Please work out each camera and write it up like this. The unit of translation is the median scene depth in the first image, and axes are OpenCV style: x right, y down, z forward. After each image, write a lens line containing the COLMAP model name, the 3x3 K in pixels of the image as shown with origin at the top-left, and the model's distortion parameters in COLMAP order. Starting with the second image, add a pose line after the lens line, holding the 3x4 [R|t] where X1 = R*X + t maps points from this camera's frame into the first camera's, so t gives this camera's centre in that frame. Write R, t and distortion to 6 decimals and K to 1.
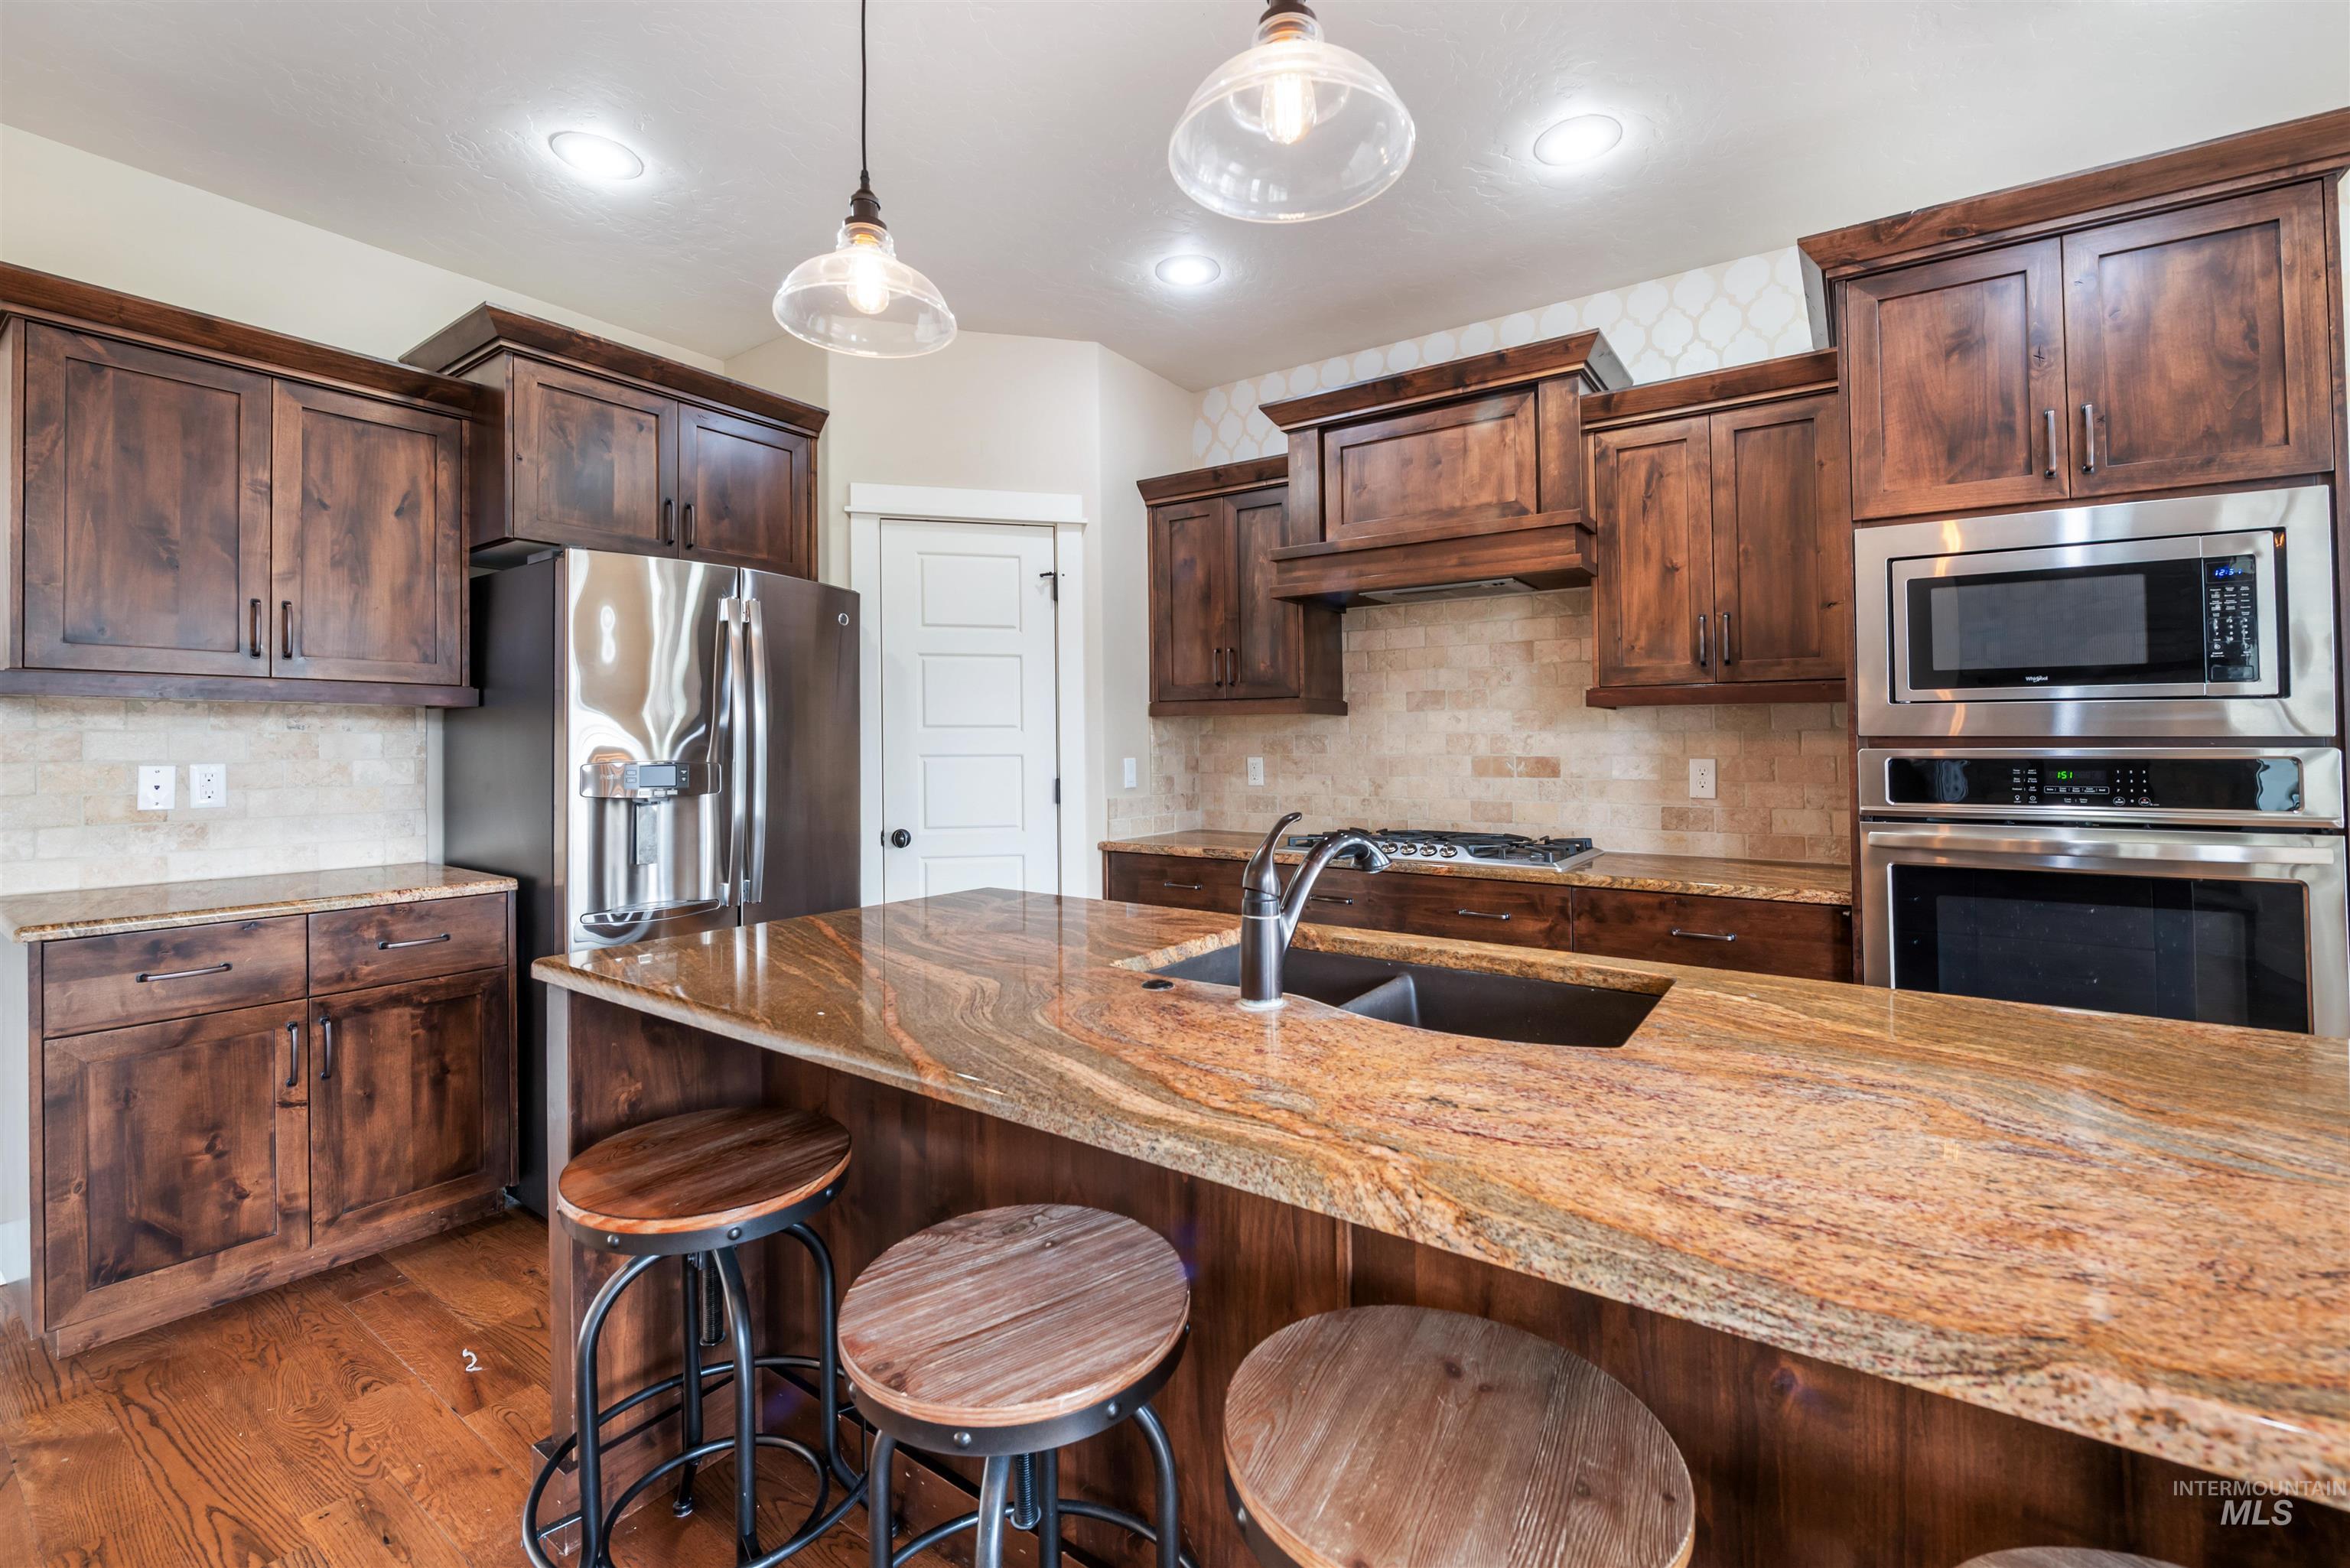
lens RADIAL K [[984.7, 0, 1212.5], [0, 984.7, 738.2], [0, 0, 1]] dist [-0.009735, -0.000073]
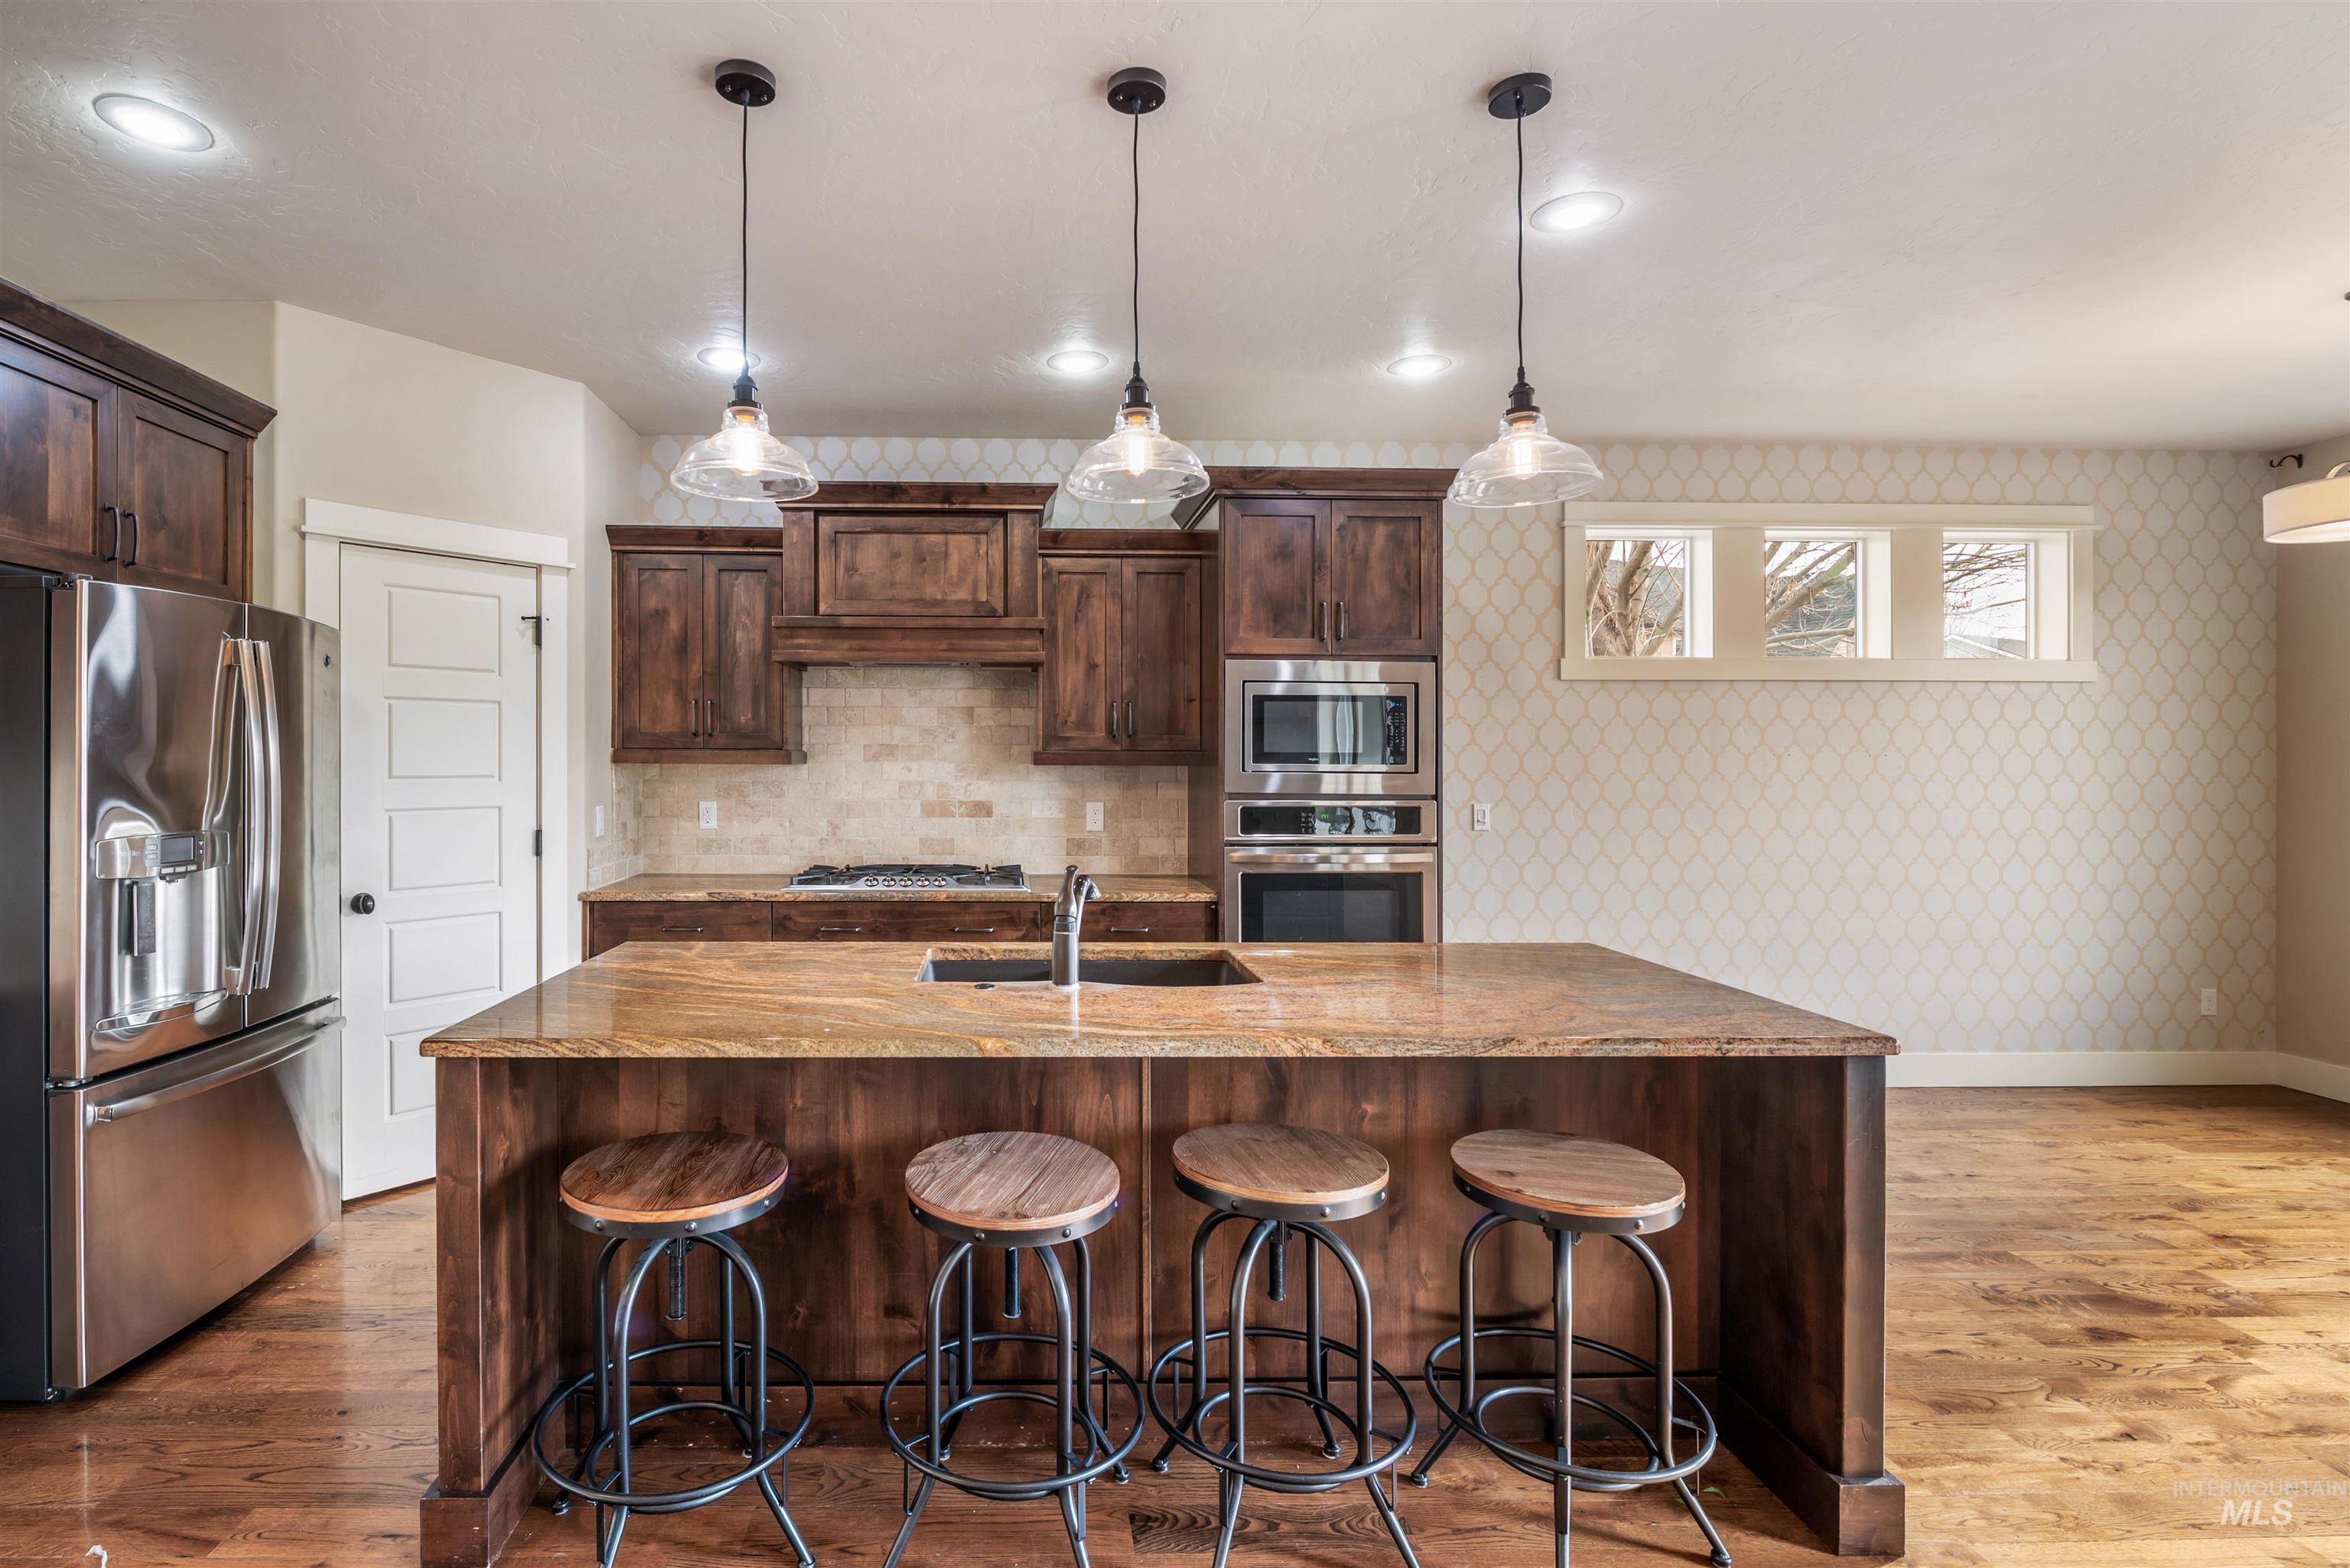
lens RADIAL K [[1082.0, 0, 1030.8], [0, 1082.0, 767.0], [0, 0, 1]] dist [-0.001313, -0.000440]
pose [[0.814953, 0.001032, 0.579526, -0.475876], [-0.010495, 0.999861, 0.012979, -0.049858], [-0.579432, -0.016660, 0.814850, -0.178868]]
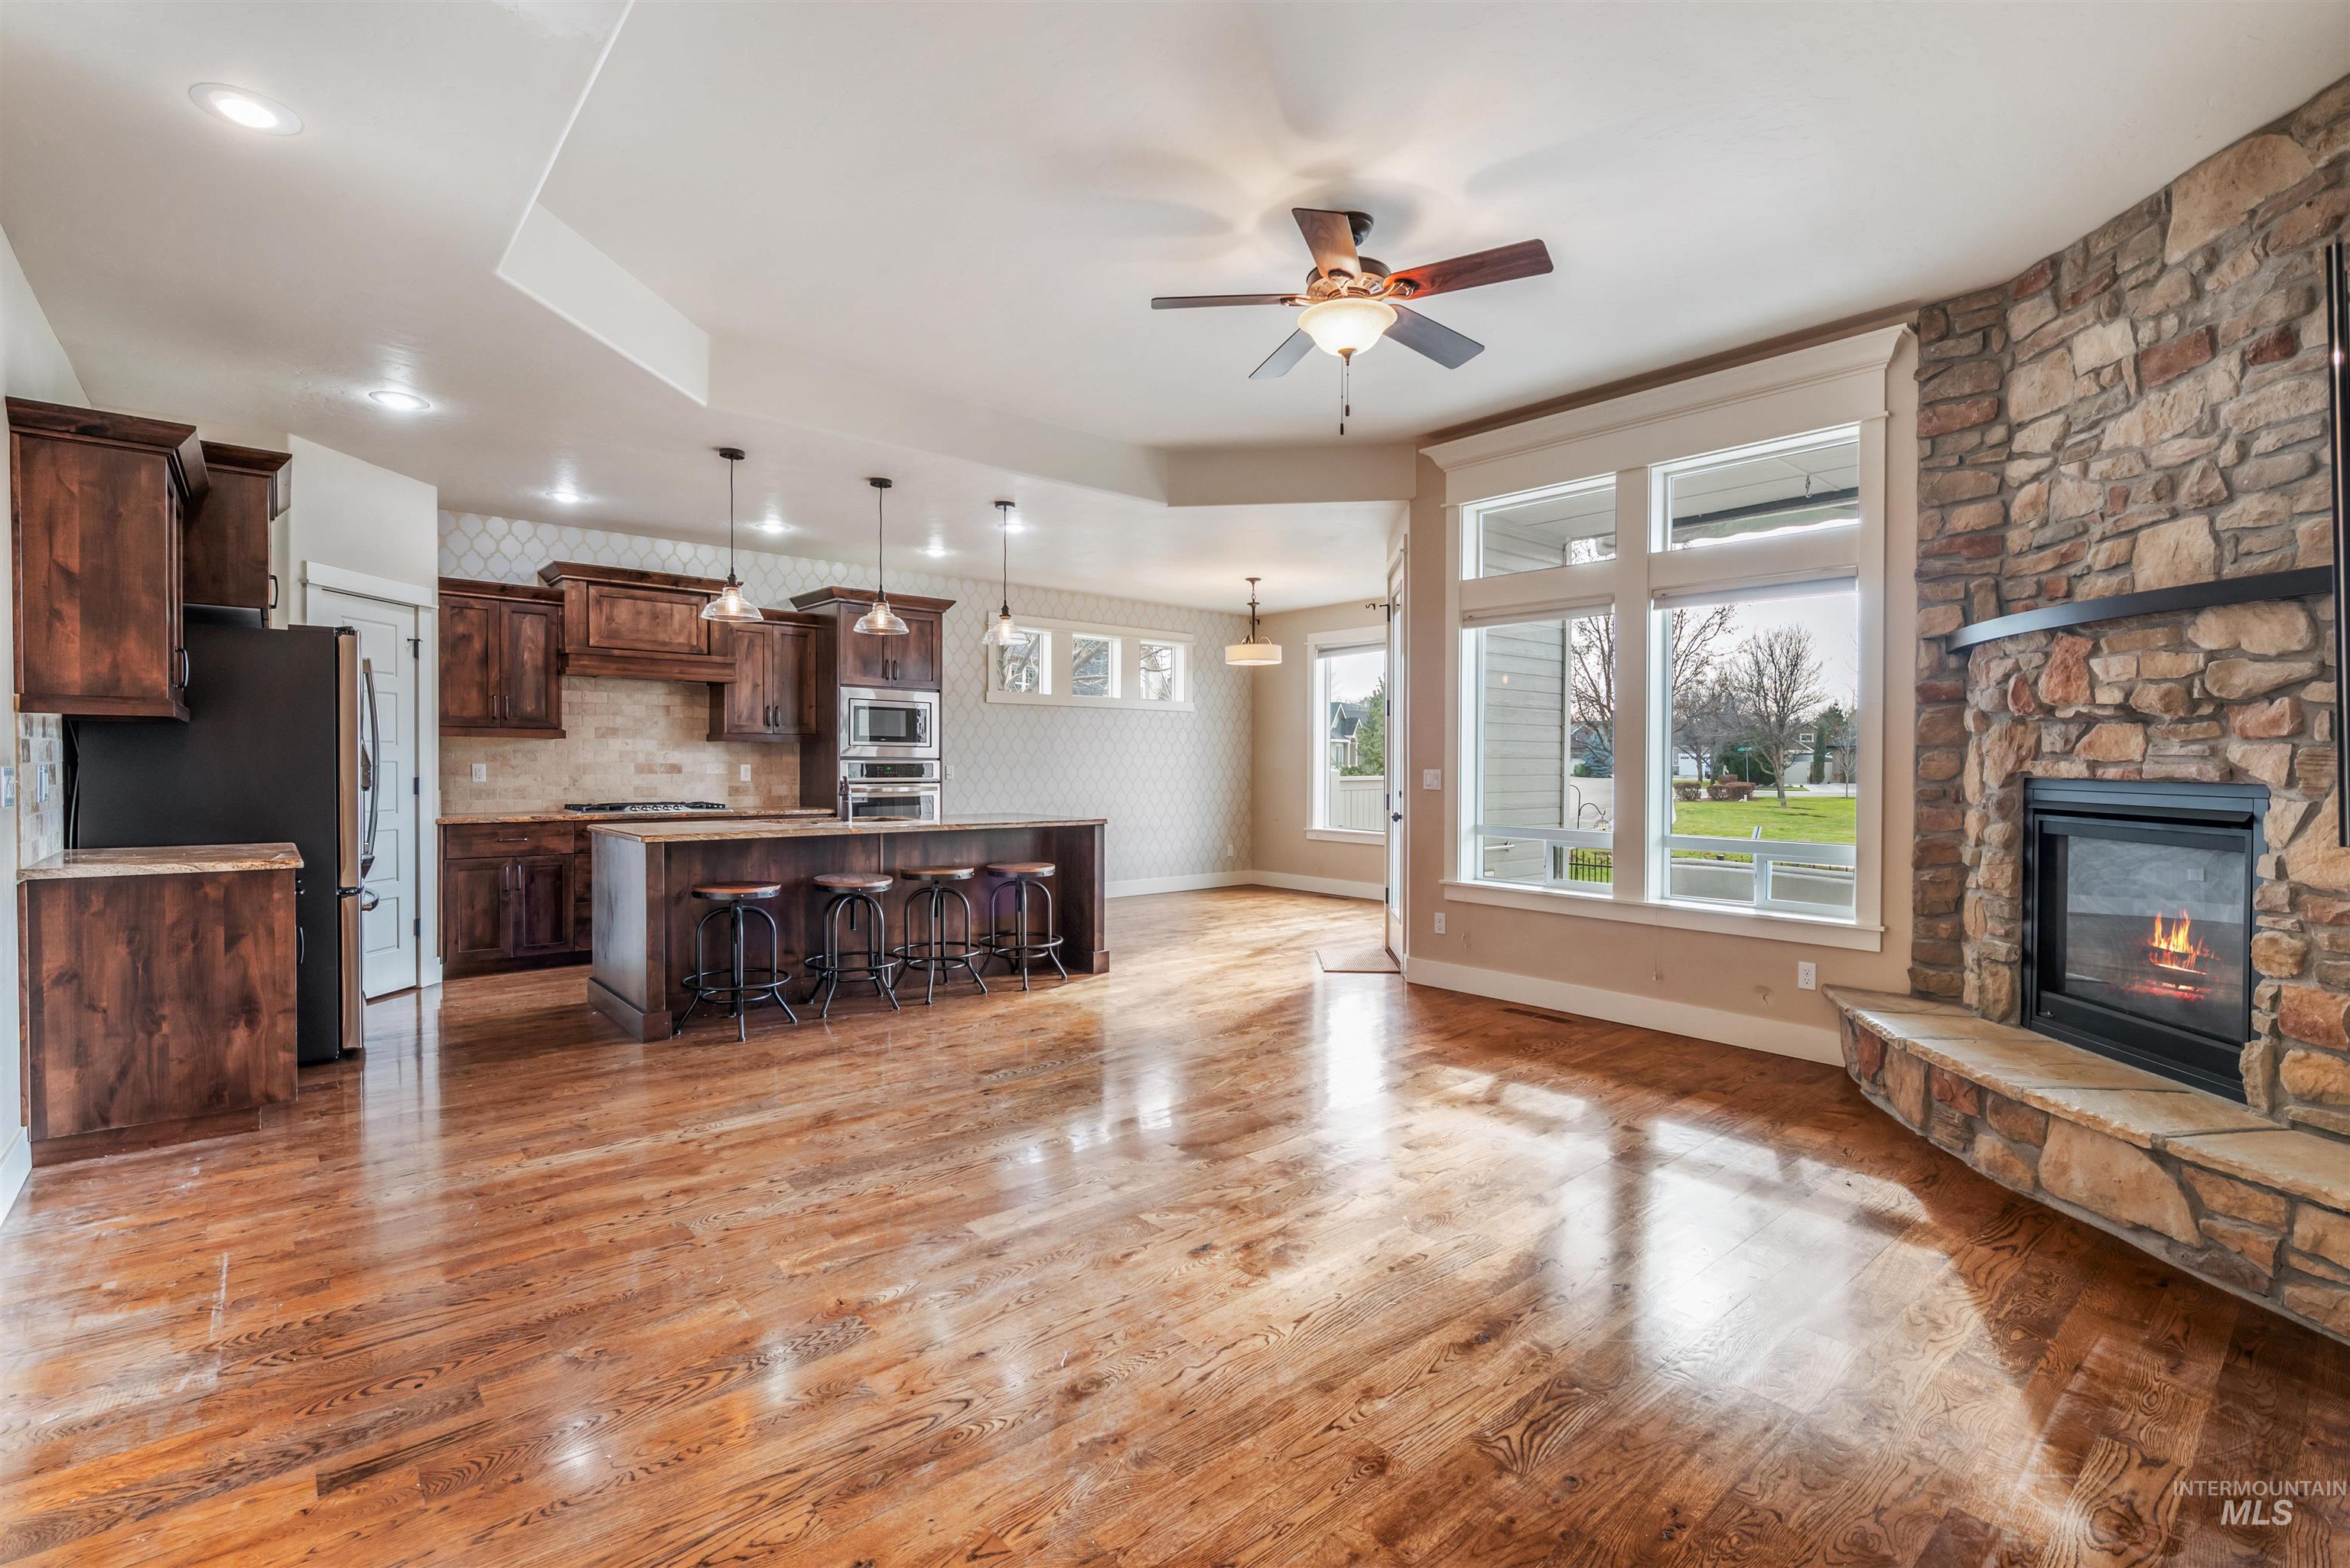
lens RADIAL K [[1042.5, 0, 1165.6], [0, 1042.5, 778.6], [0, 0, 1]] dist [-0.007350, -0.000740]
pose [[0.255974, -0.012371, 0.966604, -1.733677], [-0.015295, 0.999741, 0.016845, -0.001944], [-0.966563, -0.019096, 0.255719, -0.618626]]
